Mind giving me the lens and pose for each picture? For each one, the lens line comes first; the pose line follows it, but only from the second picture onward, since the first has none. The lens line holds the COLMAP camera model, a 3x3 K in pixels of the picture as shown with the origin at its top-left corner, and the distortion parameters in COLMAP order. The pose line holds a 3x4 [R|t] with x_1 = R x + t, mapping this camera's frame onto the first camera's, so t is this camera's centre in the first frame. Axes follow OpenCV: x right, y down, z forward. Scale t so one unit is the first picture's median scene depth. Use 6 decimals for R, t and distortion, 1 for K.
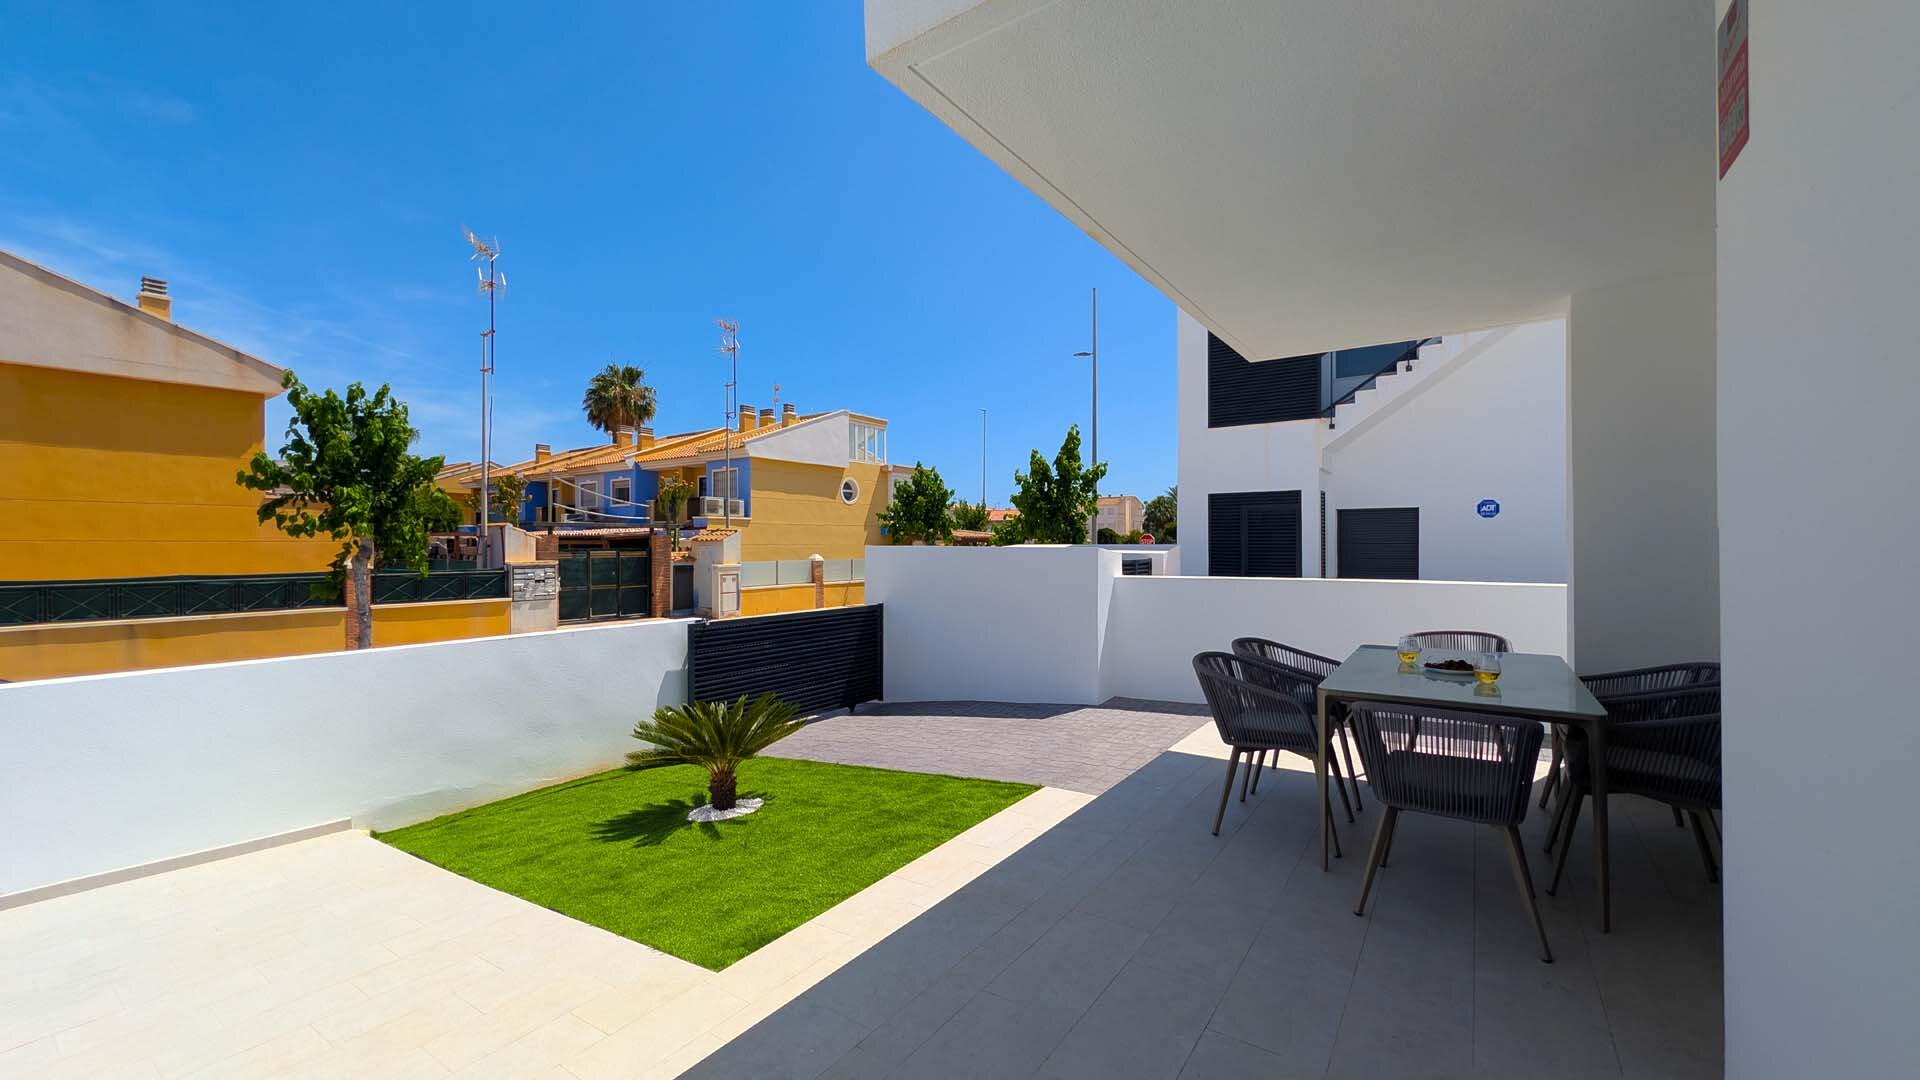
lens RADIAL K [[736.6, 0, 957.1], [0, 736.6, 537.9], [0, 0, 1]] dist [0.000318, 0.000747]
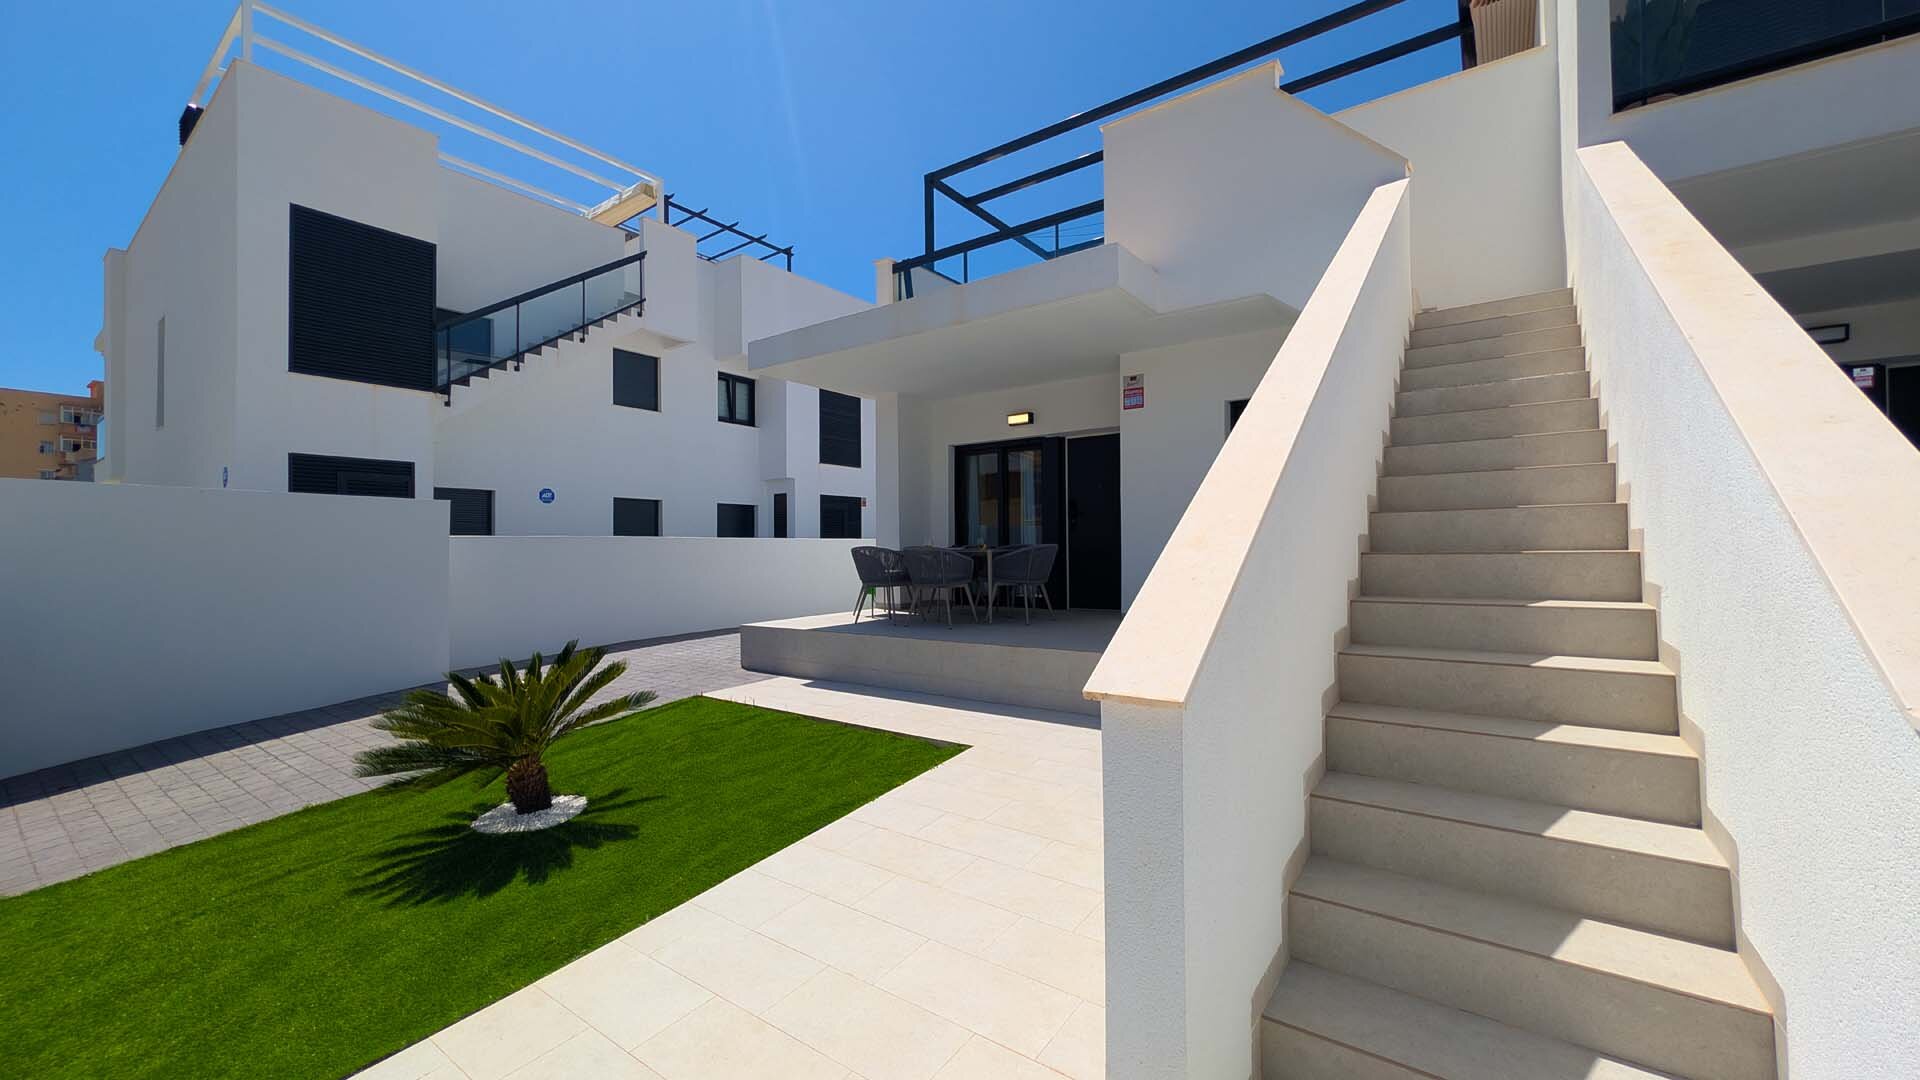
lens RADIAL K [[736.6, 0, 960.9], [0, 736.6, 544.3], [0, 0, 1]] dist [0.000318, 0.000747]
pose [[0.015114, 0.010386, 0.999832, -0.437359], [-0.000131, 0.999946, -0.010386, 0.046606], [-0.999886, 0.000026, 0.015114, 0.239592]]
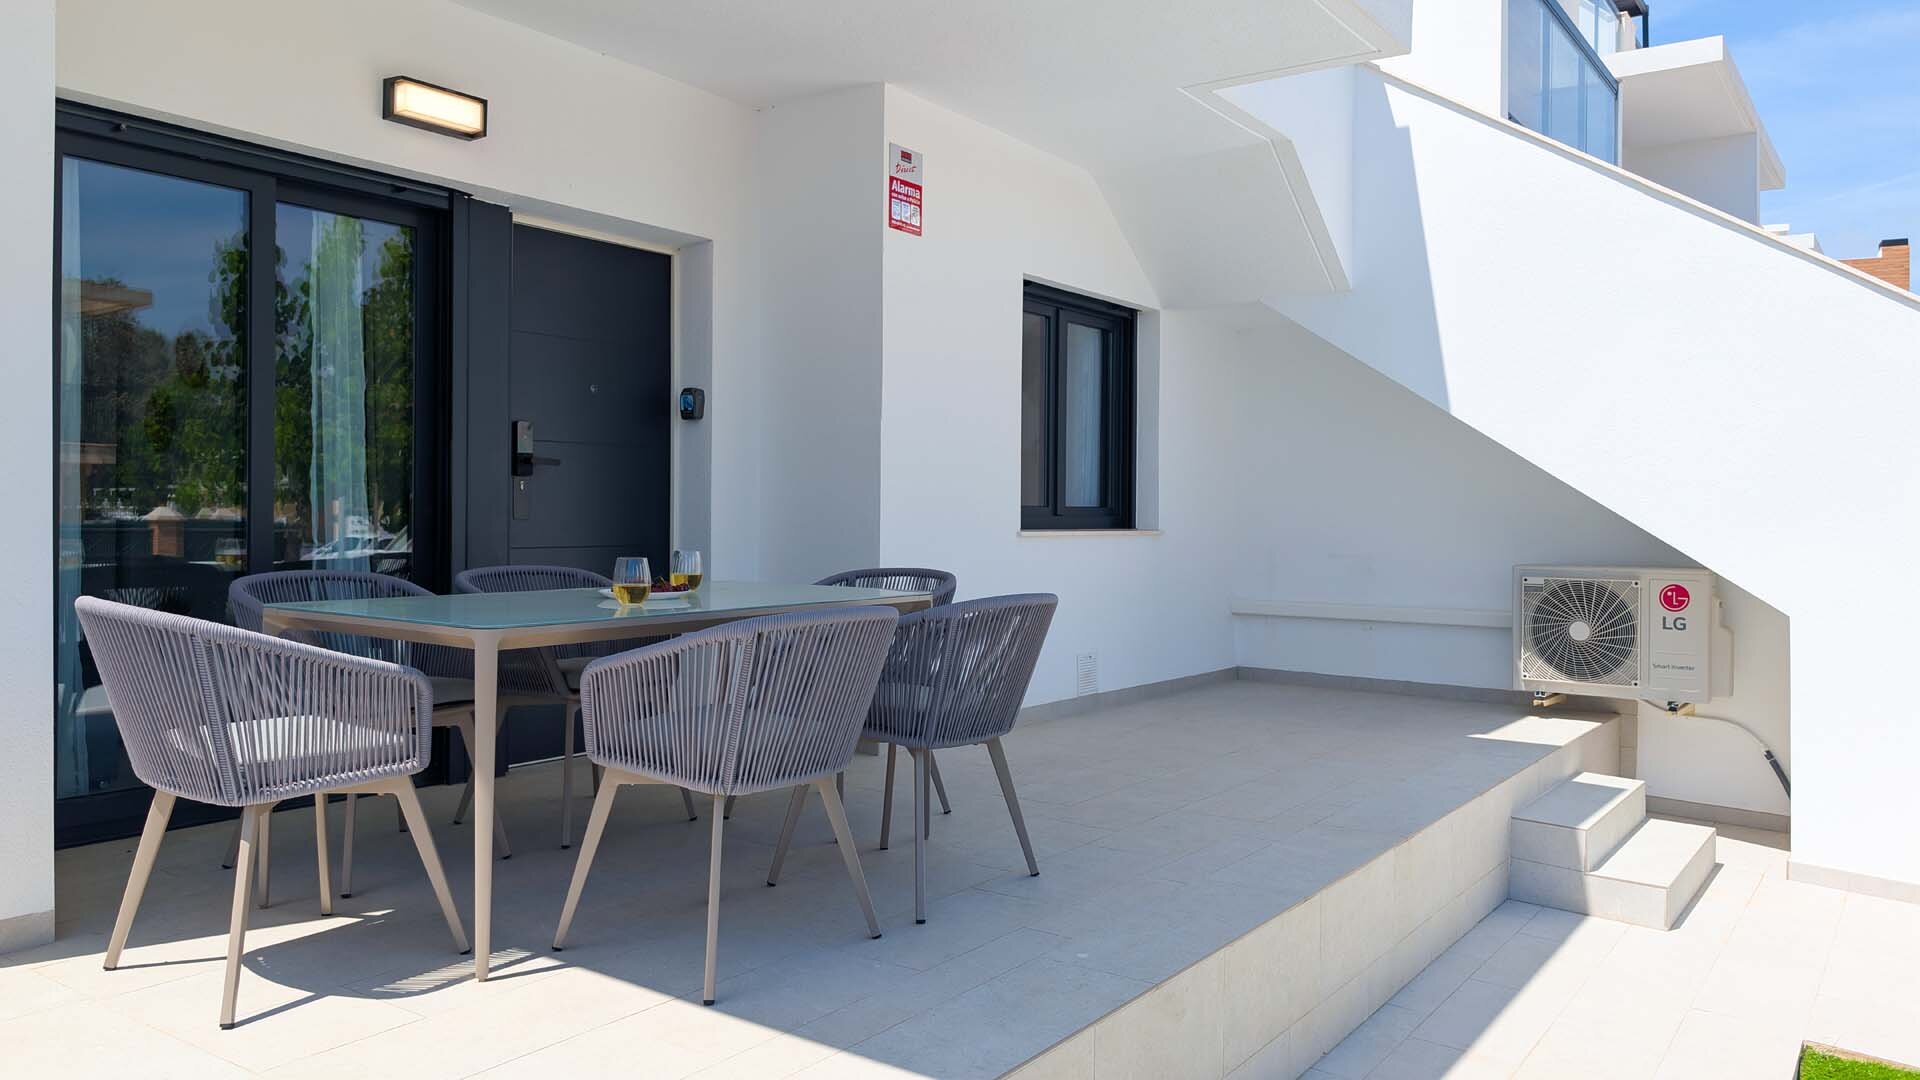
lens RADIAL K [[1365.7, 0, 976.6], [0, 1365.7, 537.6], [0, 0, 1]] dist [0.022390, -0.001959]
pose [[-0.999817, -0.008819, 0.016959, 0.090403], [-0.008785, 0.999959, 0.002103, 0.032173], [-0.016977, 0.001954, -0.999854, 0.541839]]
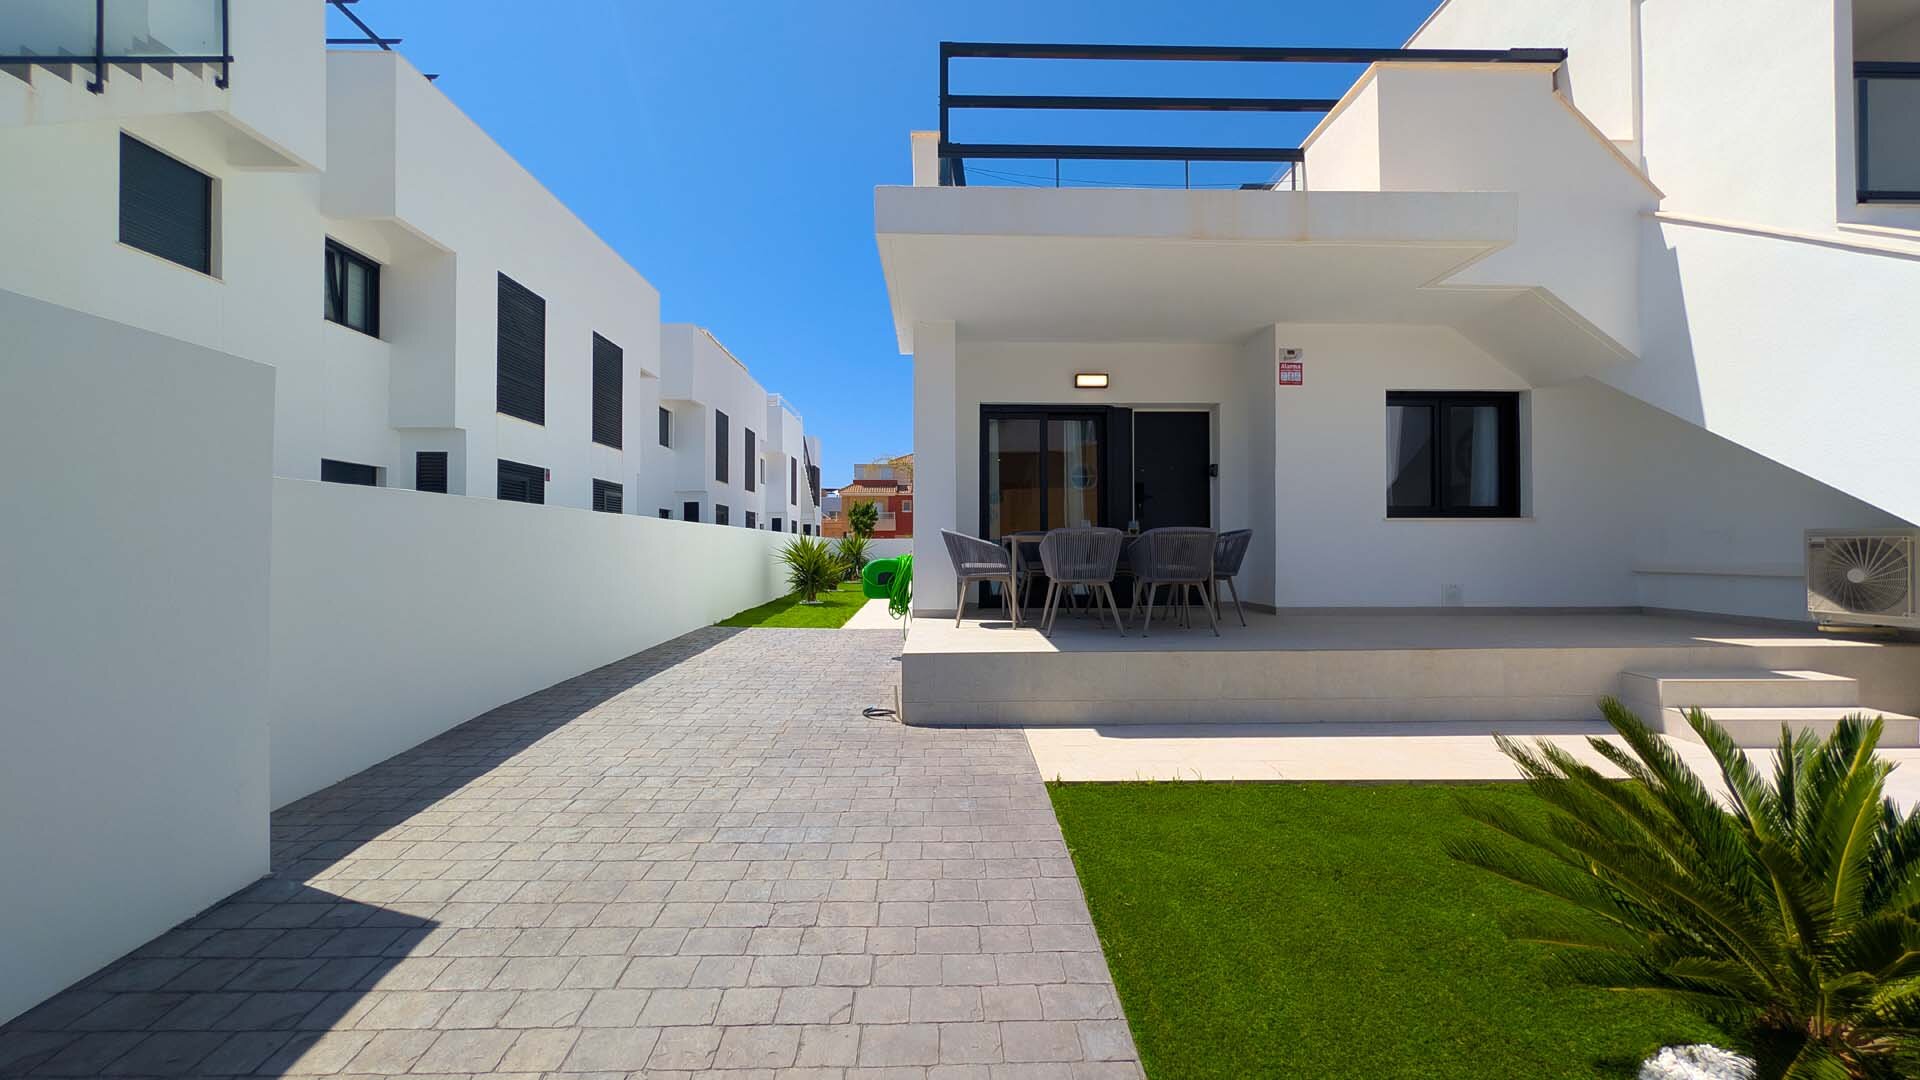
lens RADIAL K [[736.6, 0, 954.8], [0, 736.6, 545.0], [0, 0, 1]] dist [0.000318, 0.000747]
pose [[-0.596081, 0.007017, 0.802893, -0.151818], [-0.003660, 0.999928, -0.011456, 0.056646], [-0.802916, -0.009767, -0.596013, 0.611689]]
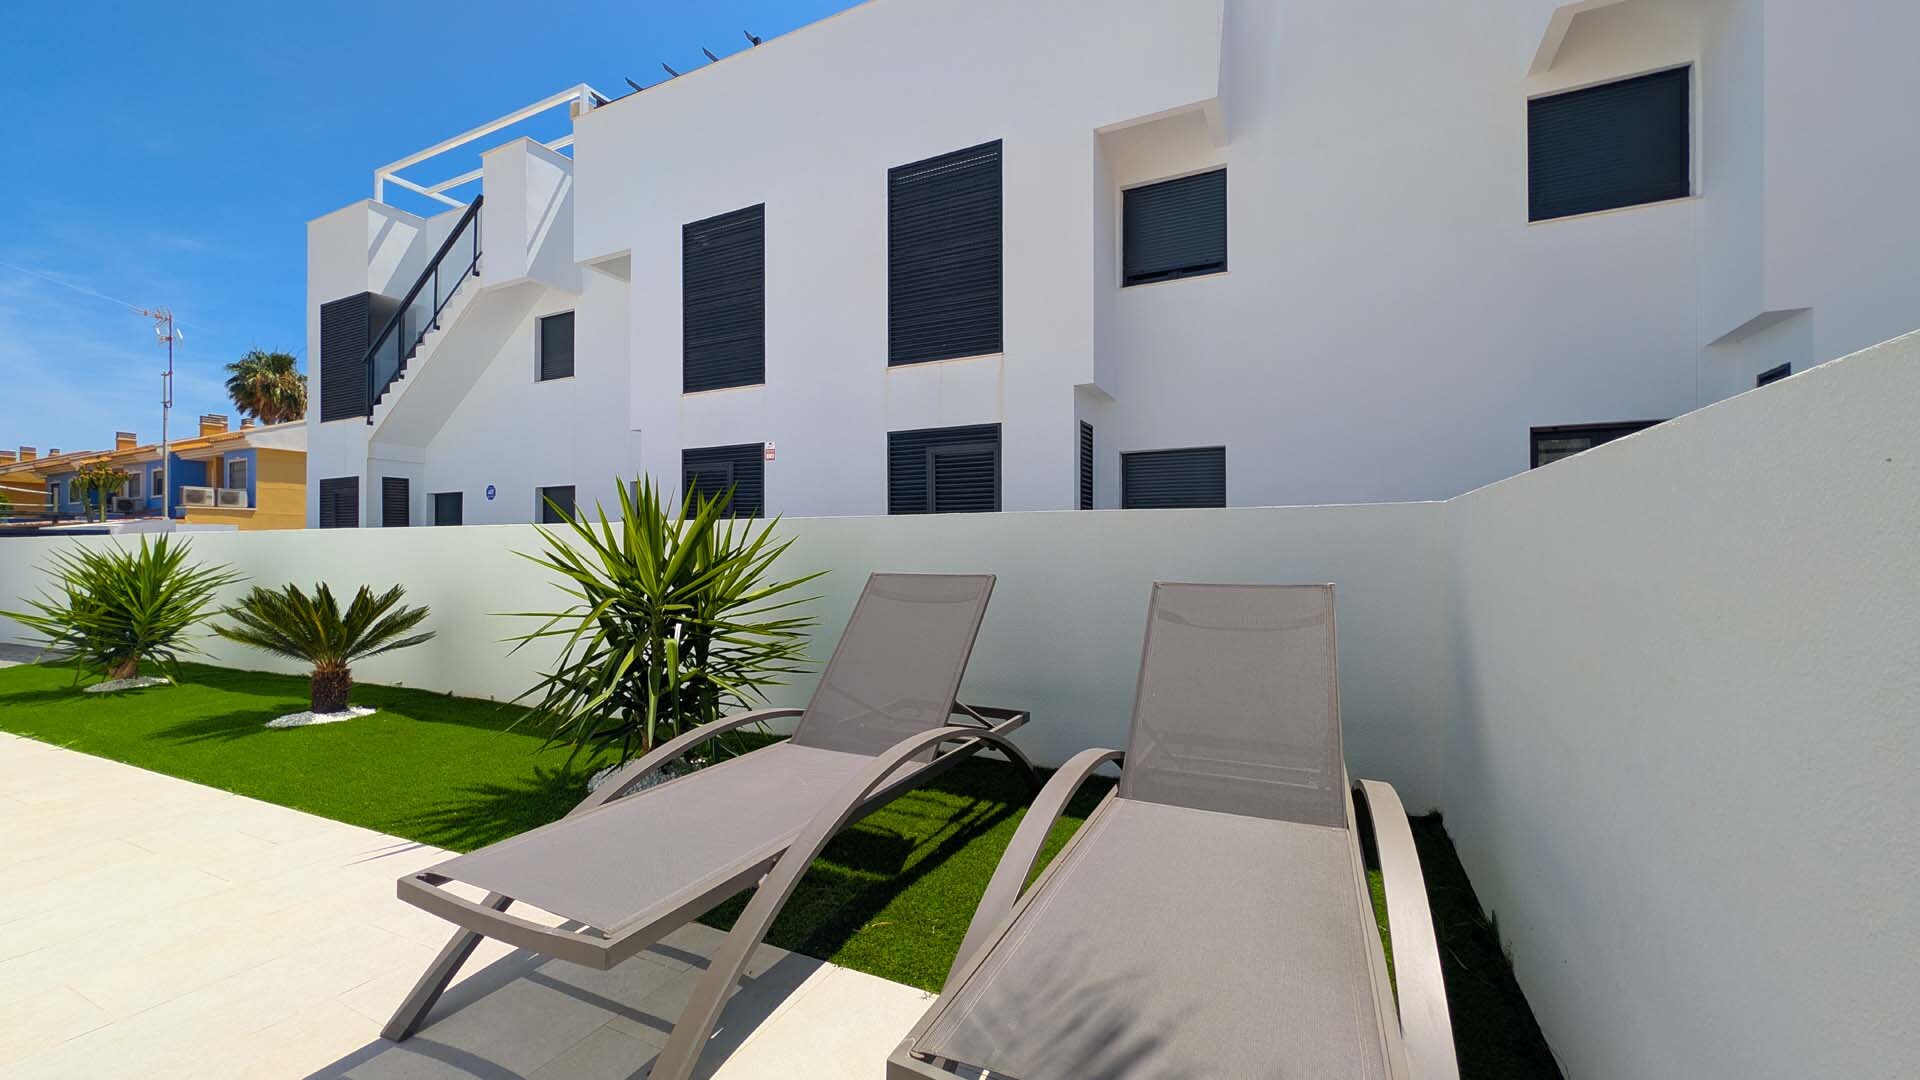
lens RADIAL K [[736.6, 0, 968.9], [0, 736.6, 552.5], [0, 0, 1]] dist [0.000318, 0.000747]
pose [[0.987803, 0.003299, 0.155674, 1.130914], [-0.004749, 0.999949, 0.008944, 0.040511], [-0.155636, -0.009574, 0.987768, -0.305415]]
